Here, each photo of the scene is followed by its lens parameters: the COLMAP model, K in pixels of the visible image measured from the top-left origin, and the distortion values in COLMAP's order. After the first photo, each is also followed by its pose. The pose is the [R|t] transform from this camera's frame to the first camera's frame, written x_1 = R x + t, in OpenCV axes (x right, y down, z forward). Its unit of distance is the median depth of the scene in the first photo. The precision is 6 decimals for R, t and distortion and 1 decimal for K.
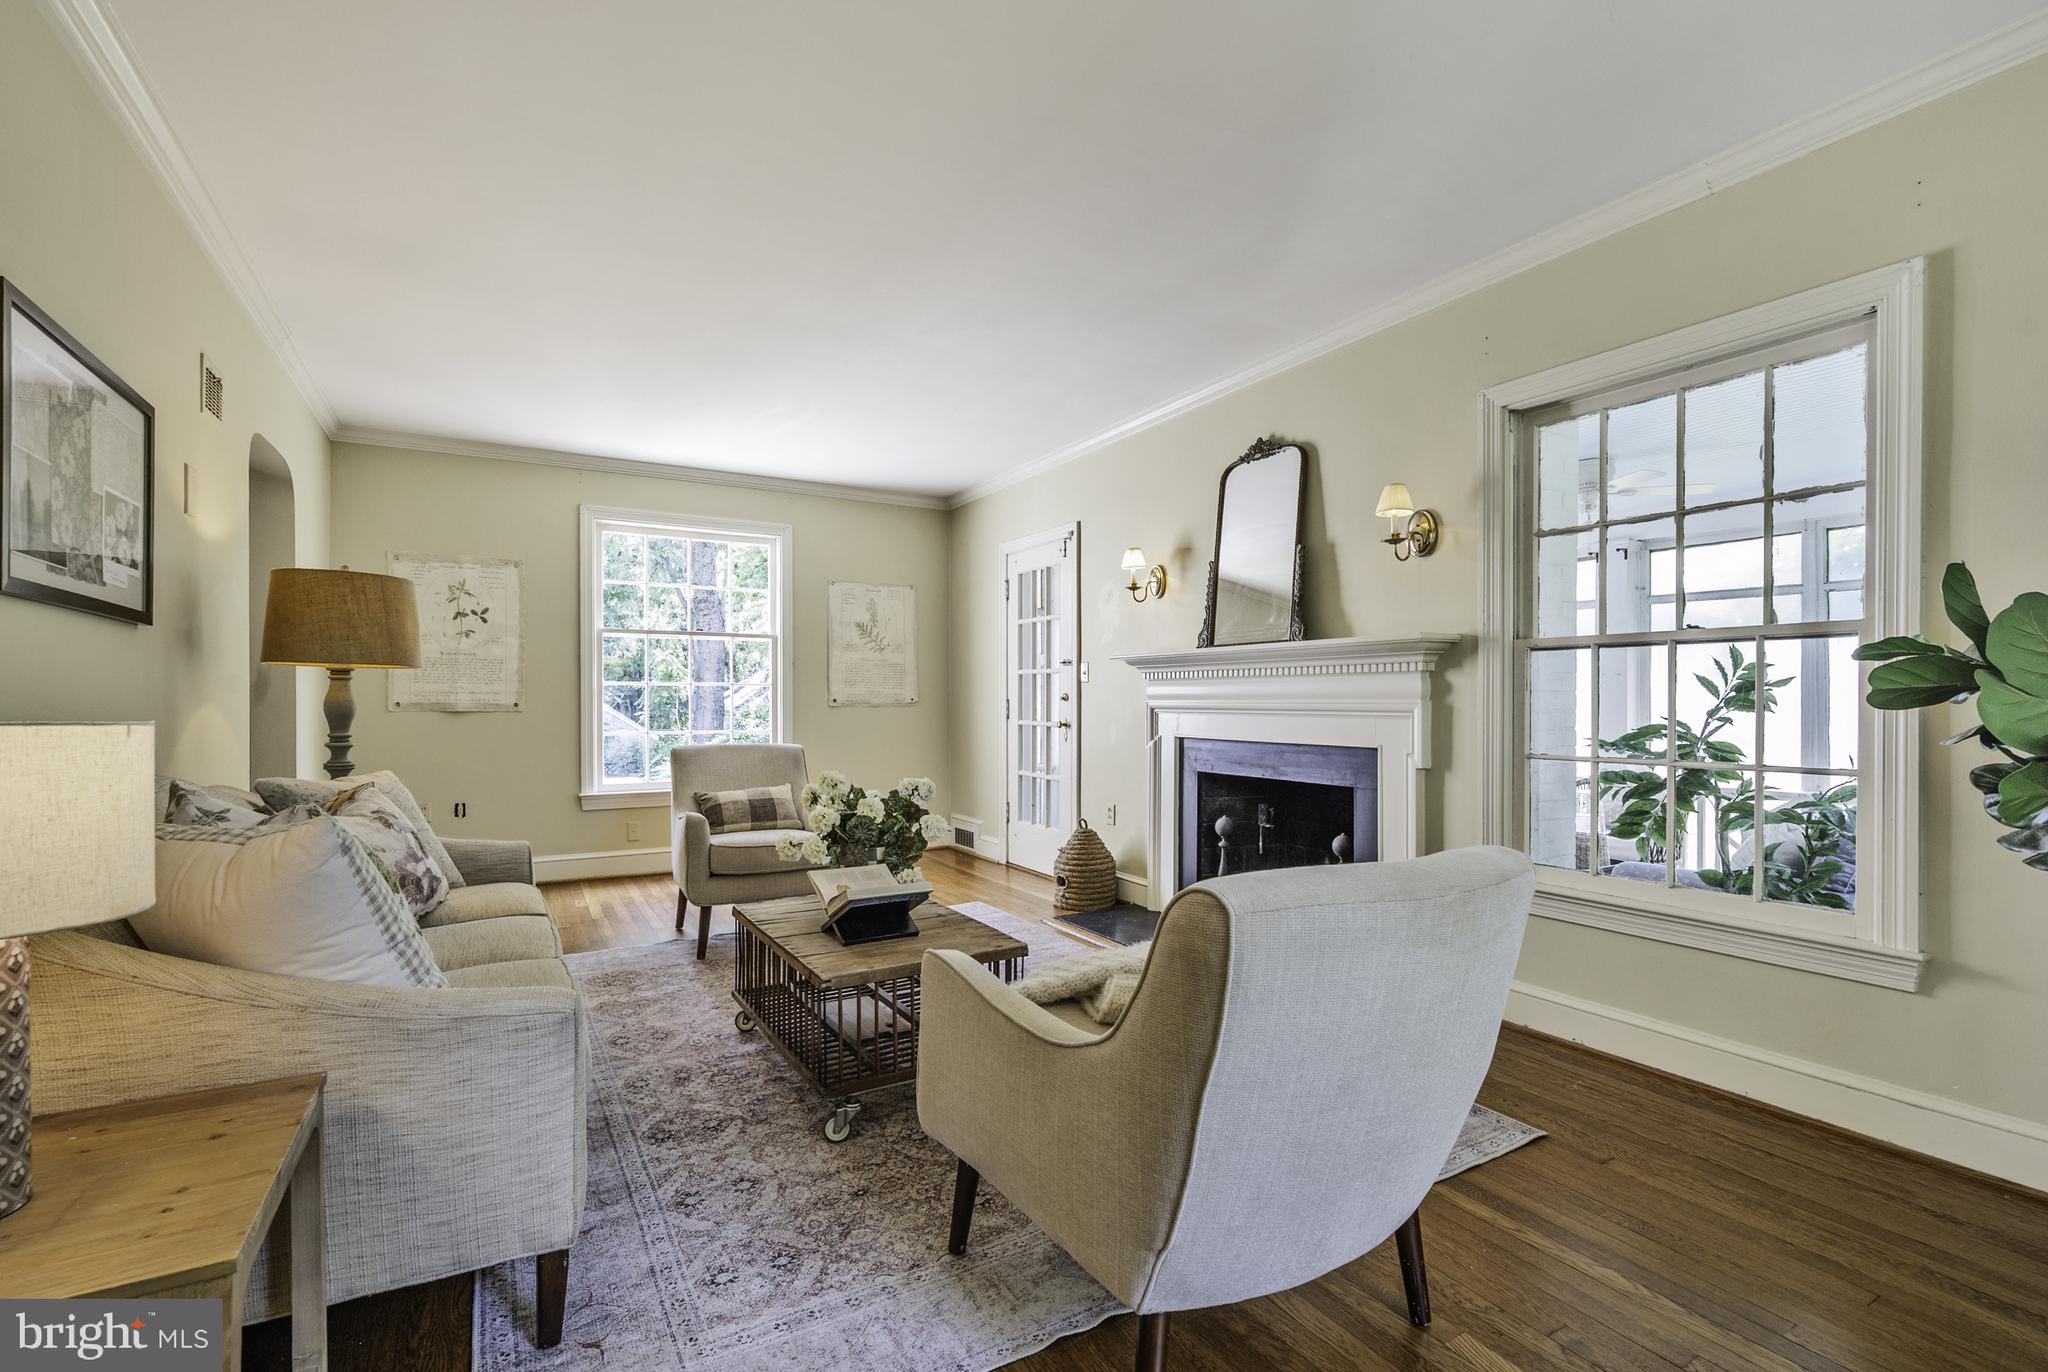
lens RADIAL K [[908.1, 0, 1013.3], [0, 908.1, 688.7], [0, 0, 1]] dist [0.000281, 0.000107]
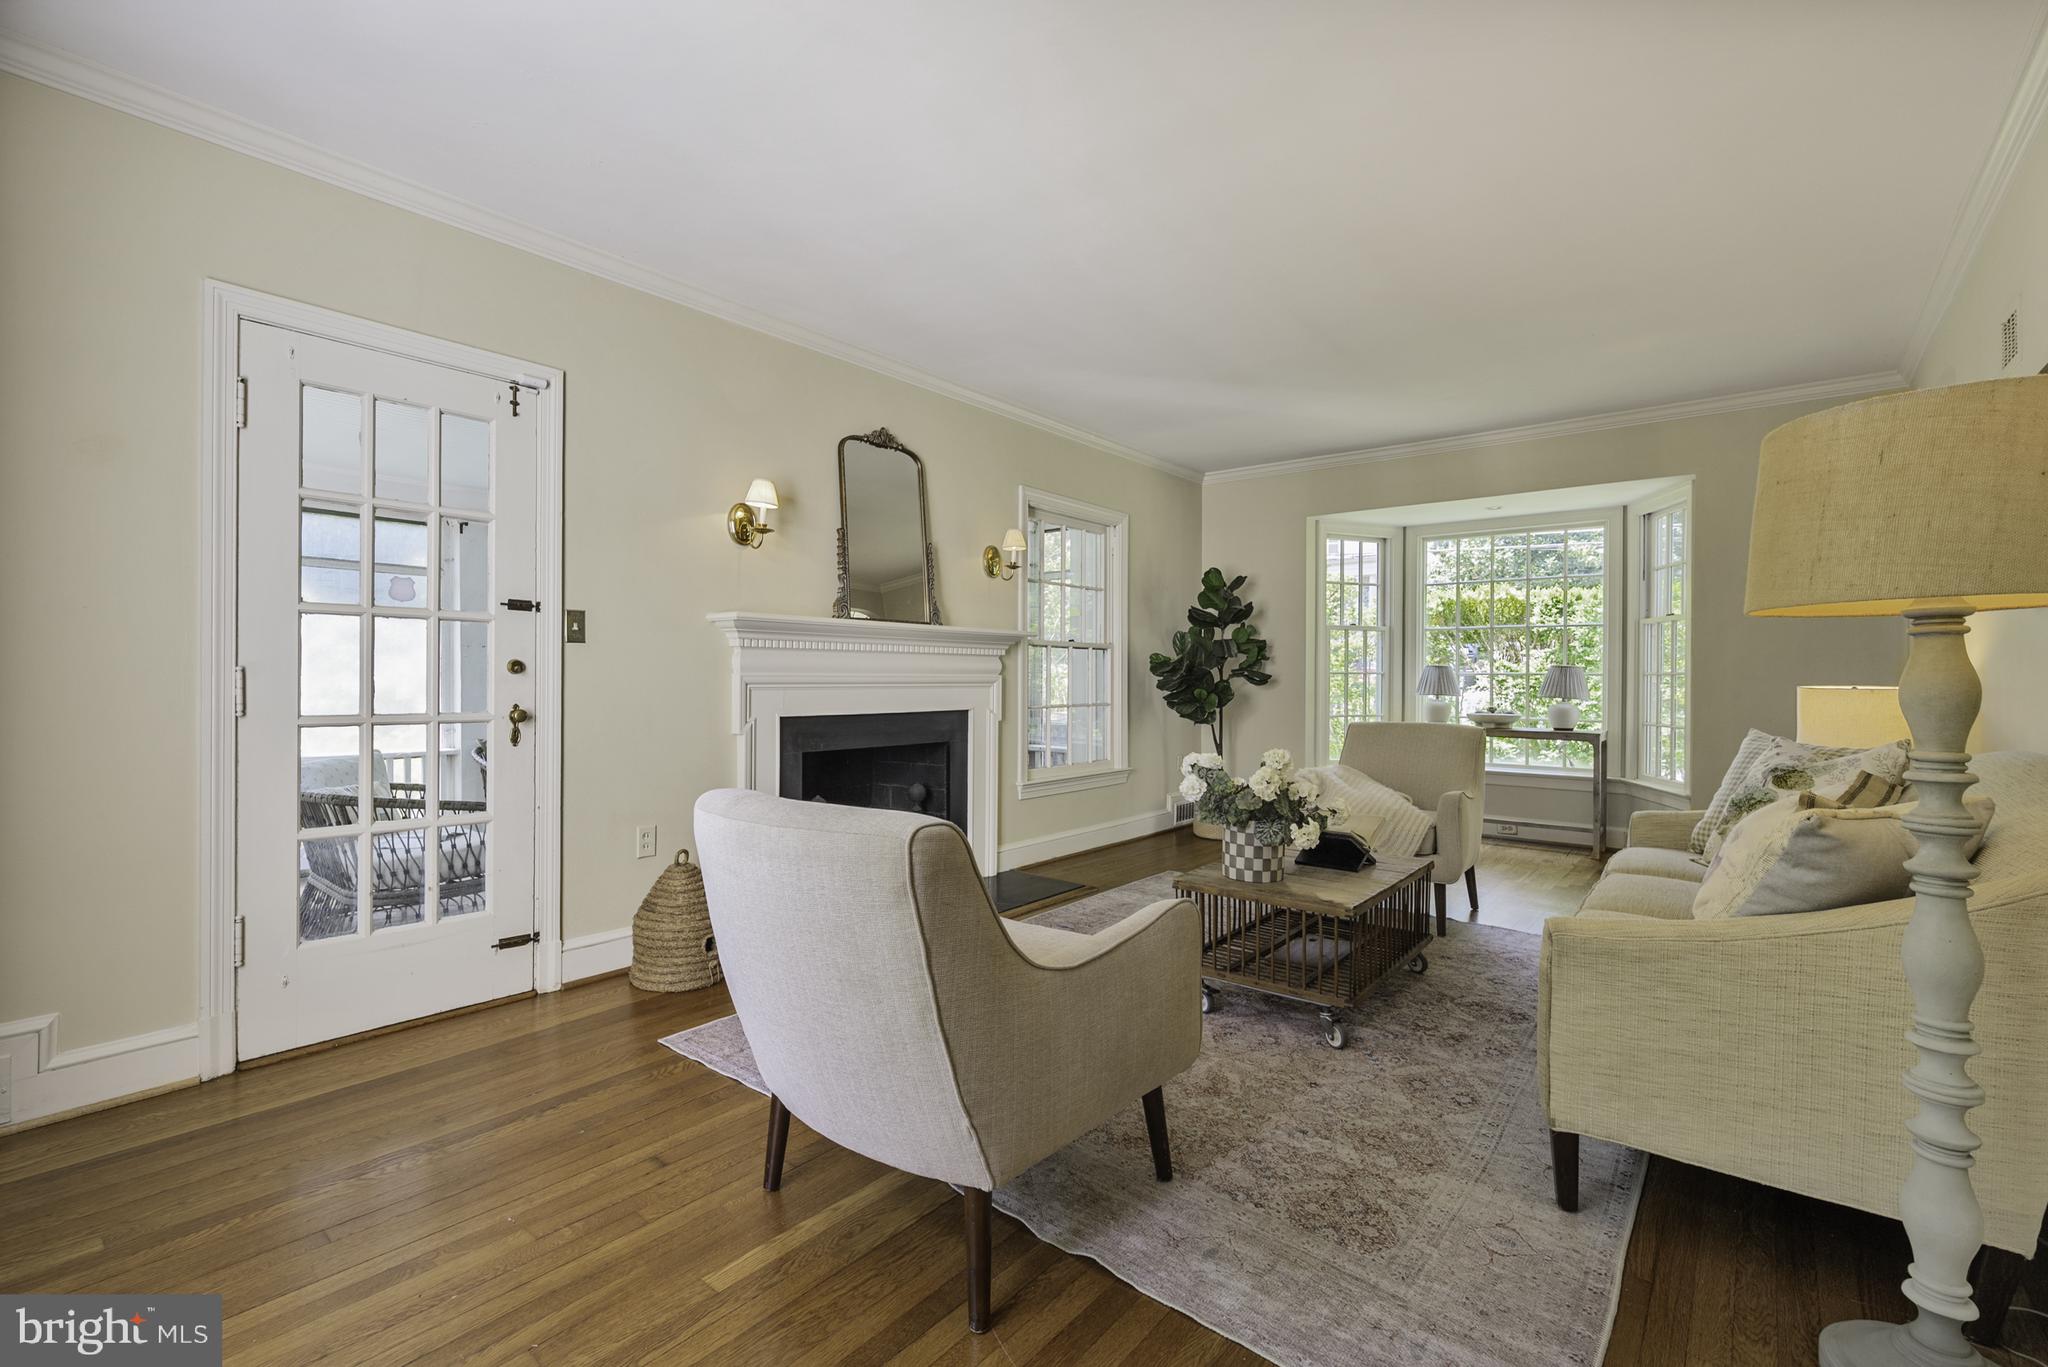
lens RADIAL K [[908.1, 0, 1013.3], [0, 908.1, 686.2], [0, 0, 1]] dist [0.000281, 0.000107]
pose [[-0.357411, -0.011019, 0.933882, -0.916931], [-0.017705, 0.999831, 0.005021, 0.022299], [-0.933779, -0.014740, -0.357546, 1.474265]]
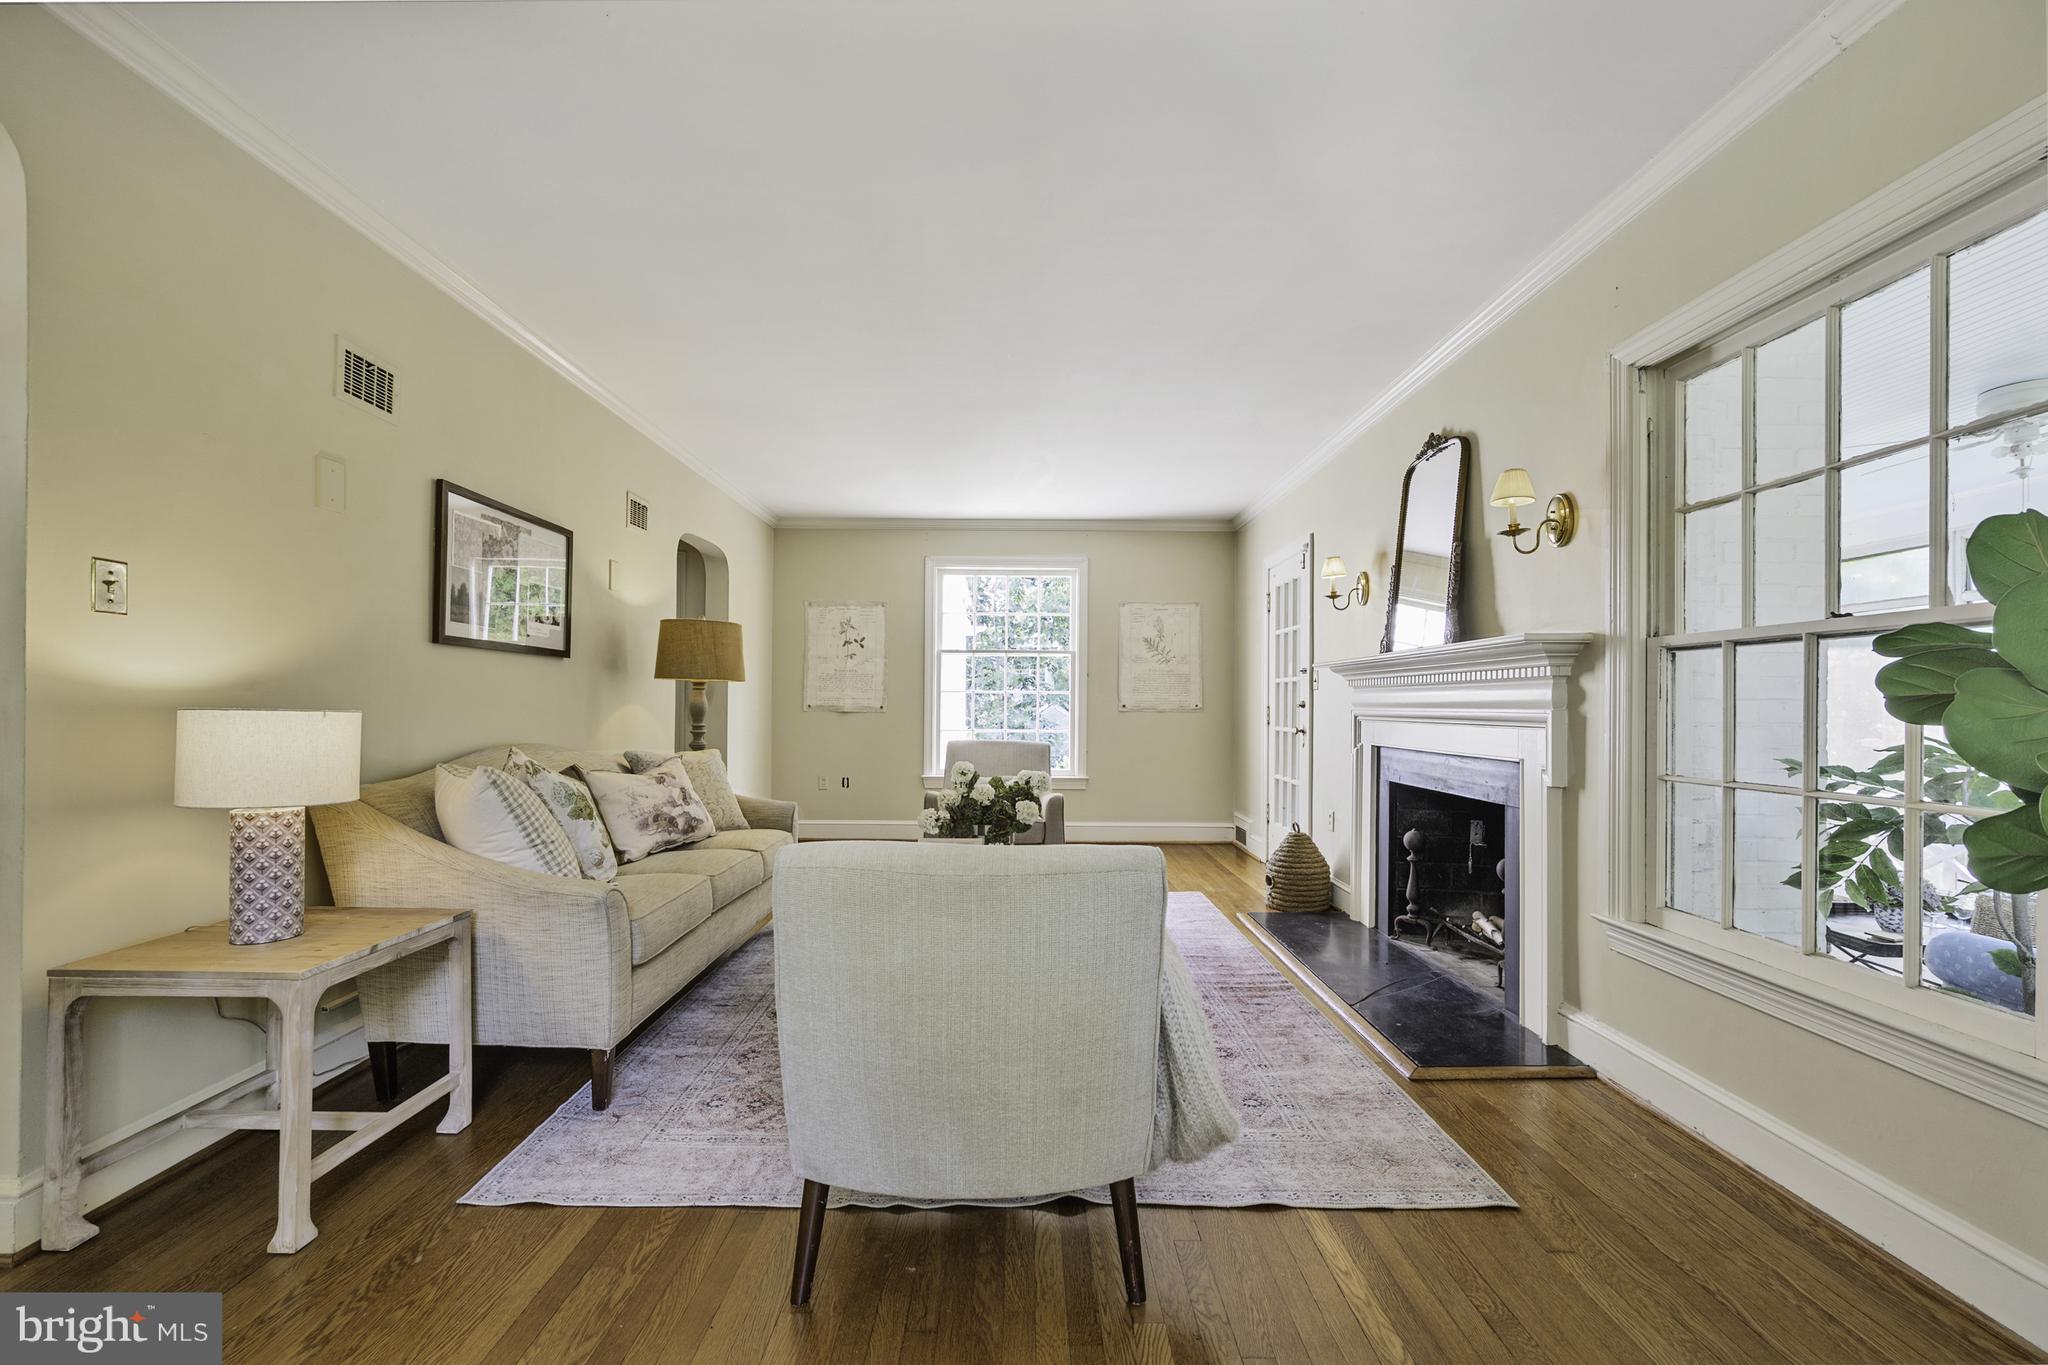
lens RADIAL K [[823.9, 0, 1024.0], [0, 823.9, 682.5], [0, 0, 1]] dist [0.000928, 0.000232]
pose [[0.870293, -0.006742, -0.492489, 0.393768], [-0.001624, 0.999862, -0.016558, 0.000859], [0.492532, 0.015210, 0.870161, 0.048167]]
